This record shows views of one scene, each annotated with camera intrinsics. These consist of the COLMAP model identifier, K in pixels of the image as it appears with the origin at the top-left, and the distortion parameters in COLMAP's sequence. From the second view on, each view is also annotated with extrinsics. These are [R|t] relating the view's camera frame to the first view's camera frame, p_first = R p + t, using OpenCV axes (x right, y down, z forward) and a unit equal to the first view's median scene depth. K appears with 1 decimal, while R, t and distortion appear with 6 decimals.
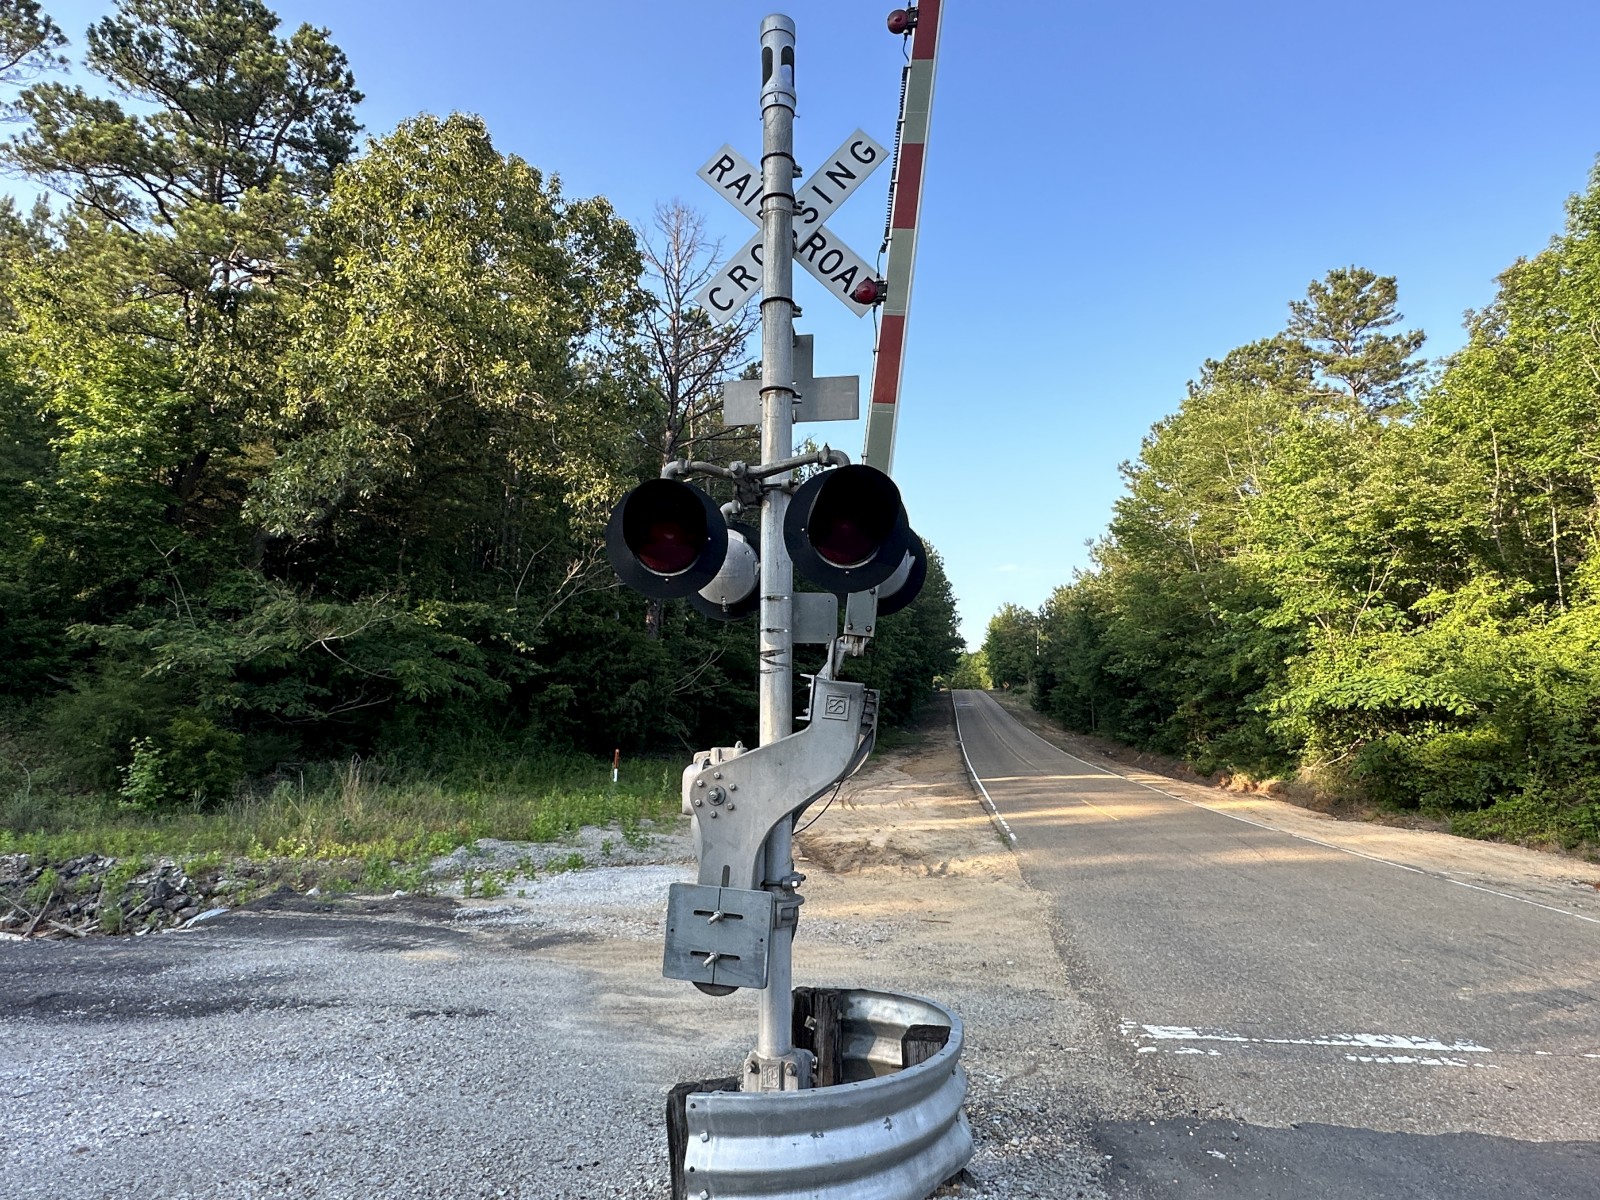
lens RADIAL K [[905.9, 0, 800.0], [0, 905.9, 600.0], [0, 0, 1]] dist [-0.001272, -0.000038]
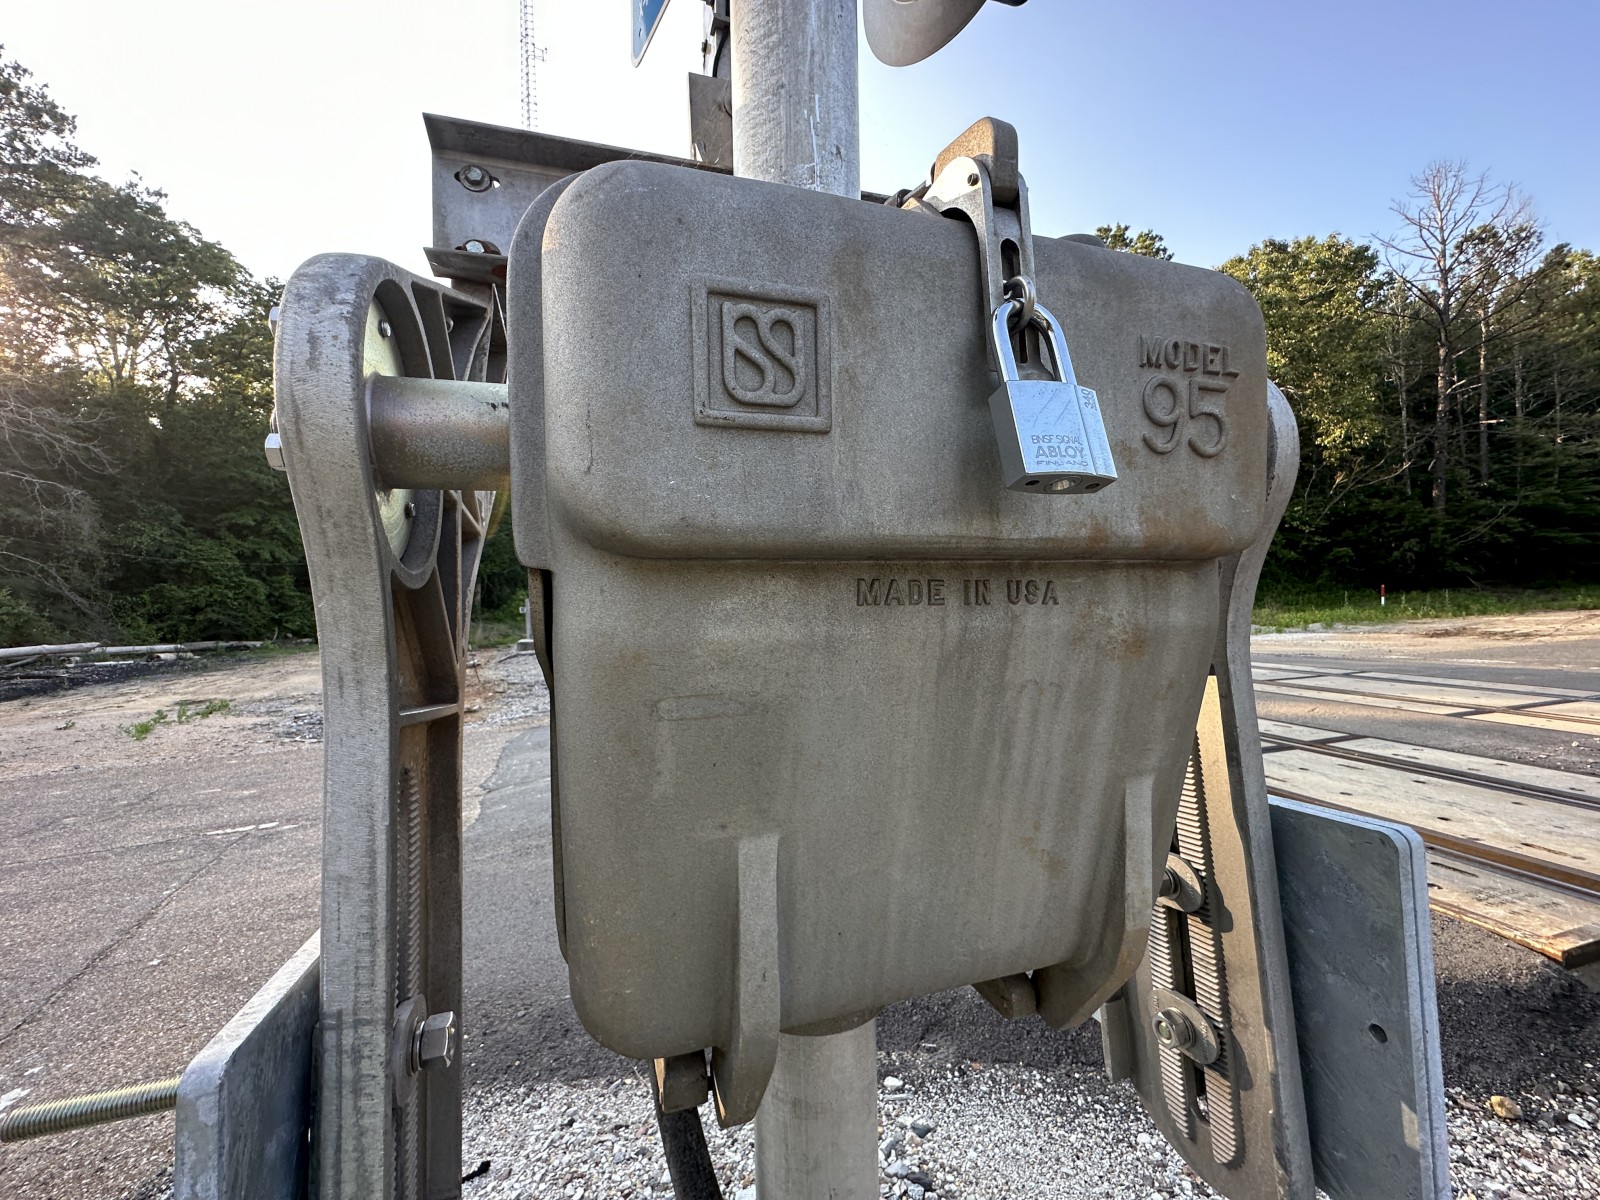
lens RADIAL K [[642.9, 0, 800.0], [0, 642.9, 600.0], [0, 0, 1]] dist [0.001353, 0.000397]
pose [[0.466734, -0.026730, -0.883994, 0.286446], [0.167528, 0.984119, 0.058694, -0.043195], [0.868386, -0.175488, 0.463800, -0.382053]]
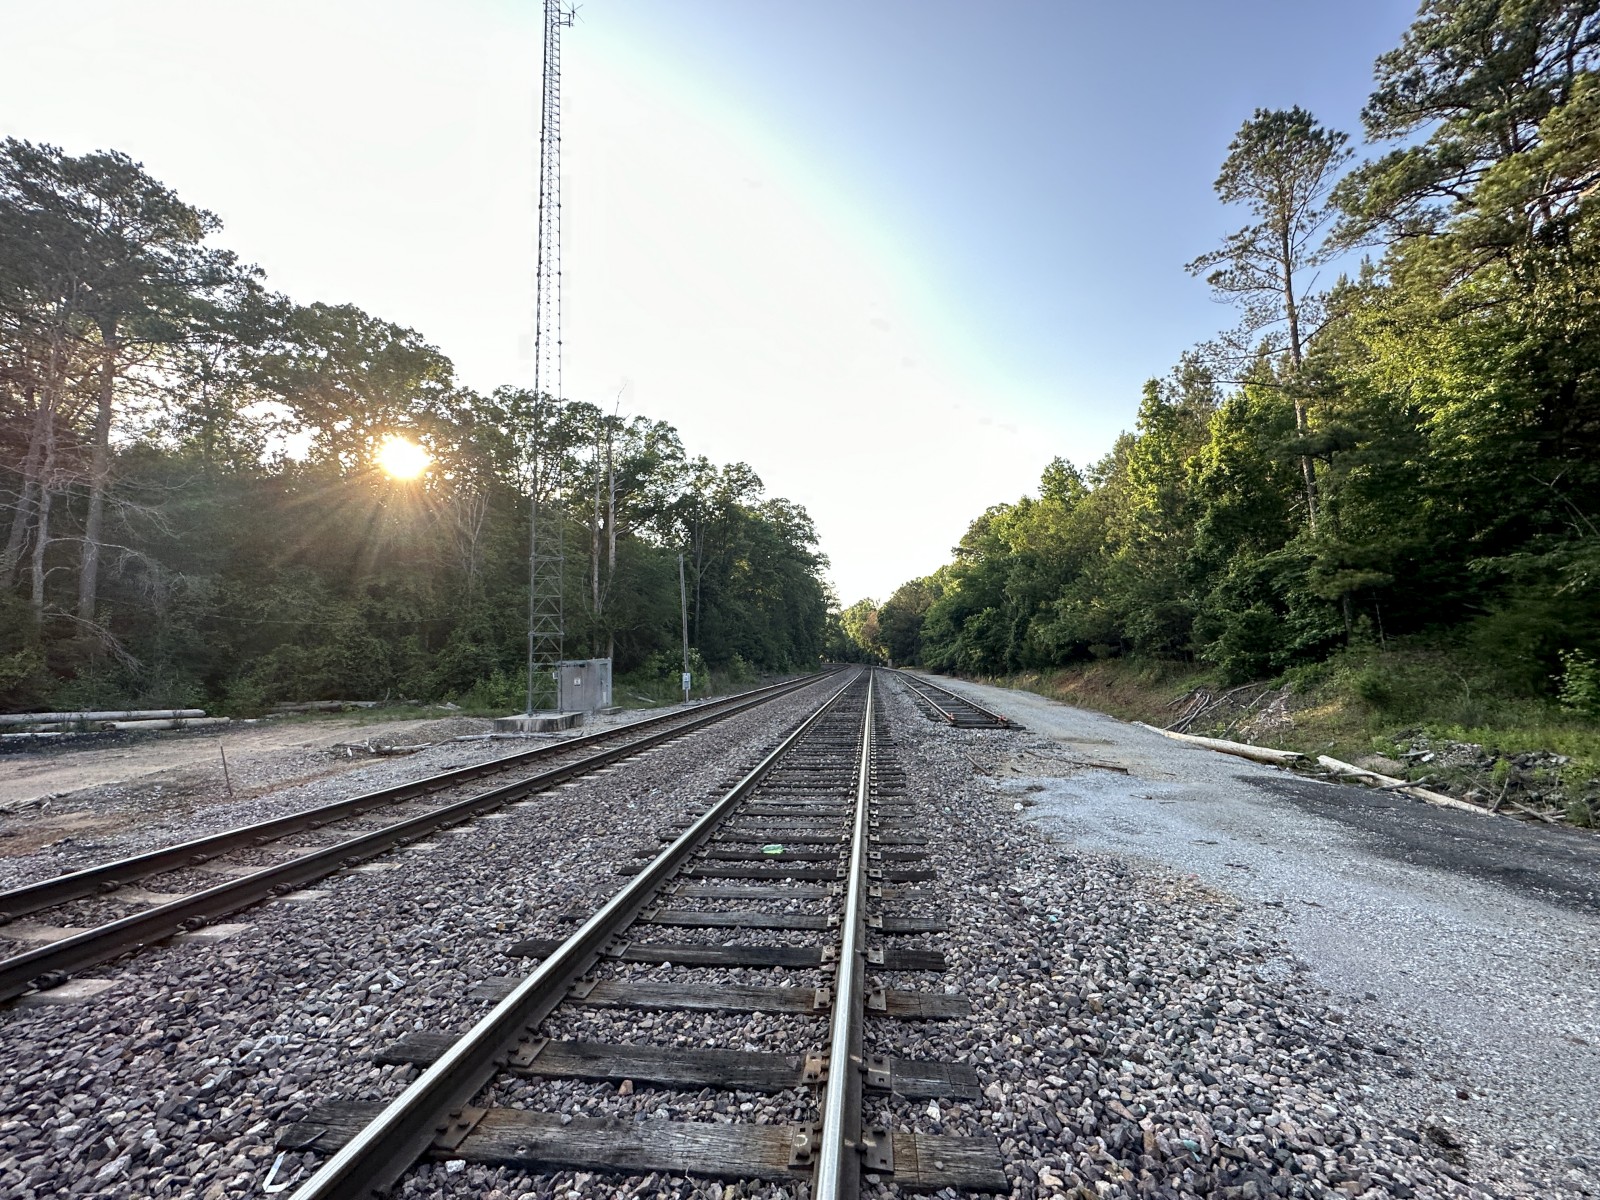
lens RADIAL K [[636.5, 0, 800.0], [0, 636.5, 600.0], [0, 0, 1]] dist [0.000763, -0.000844]
pose [[0.063901, -0.111964, -0.991656, -0.011851], [0.171866, 0.980074, -0.099581, 0.006348], [0.983046, -0.164068, 0.081870, 0.021369]]
